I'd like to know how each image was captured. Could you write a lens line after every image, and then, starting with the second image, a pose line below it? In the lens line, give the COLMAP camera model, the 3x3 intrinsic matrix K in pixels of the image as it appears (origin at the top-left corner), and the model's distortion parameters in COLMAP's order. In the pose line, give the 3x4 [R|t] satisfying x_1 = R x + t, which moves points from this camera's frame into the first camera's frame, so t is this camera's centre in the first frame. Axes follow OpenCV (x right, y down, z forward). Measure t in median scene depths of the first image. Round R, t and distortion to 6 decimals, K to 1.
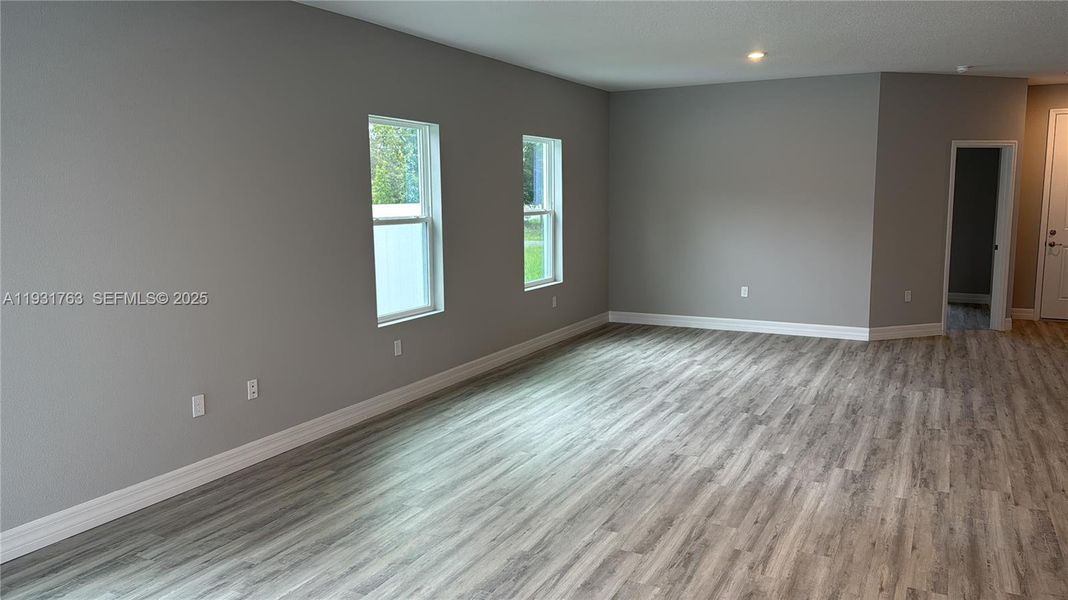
lens RADIAL K [[784.0, 0, 534.0], [0, 784.0, 300.0], [0, 0, 1]] dist [0.127581, -0.173812]
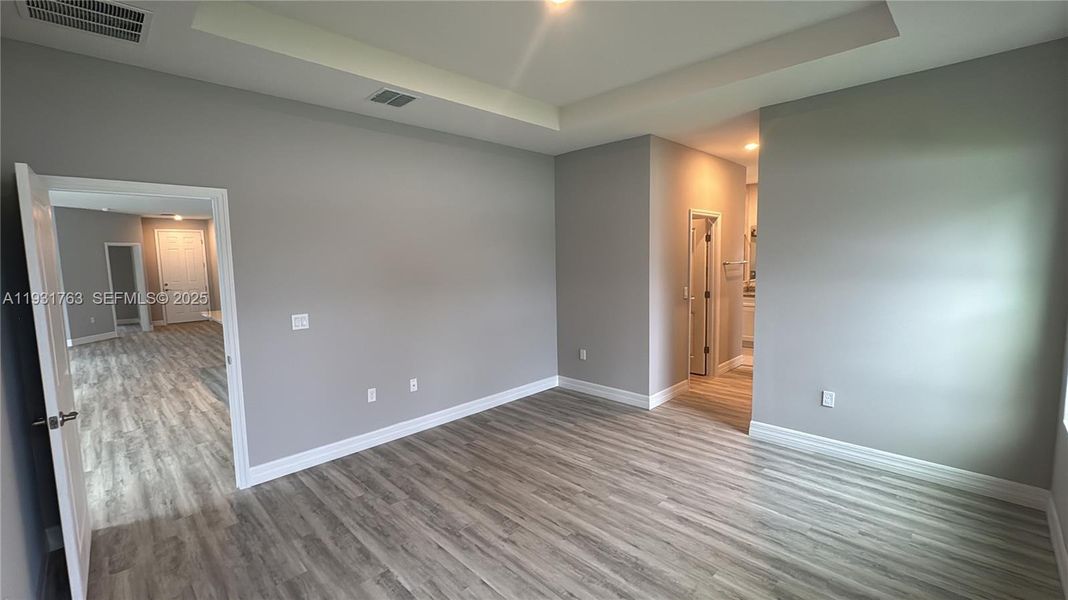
lens RADIAL K [[448.6, 0, 534.0], [0, 448.6, 300.0], [0, 0, 1]] dist [-0.001938, 0.000673]
pose [[0.307182, -0.092723, 0.947123, -0.234863], [0.149112, 0.987639, 0.048328, 0.054321], [-0.939896, 0.126382, 0.317211, -0.369673]]
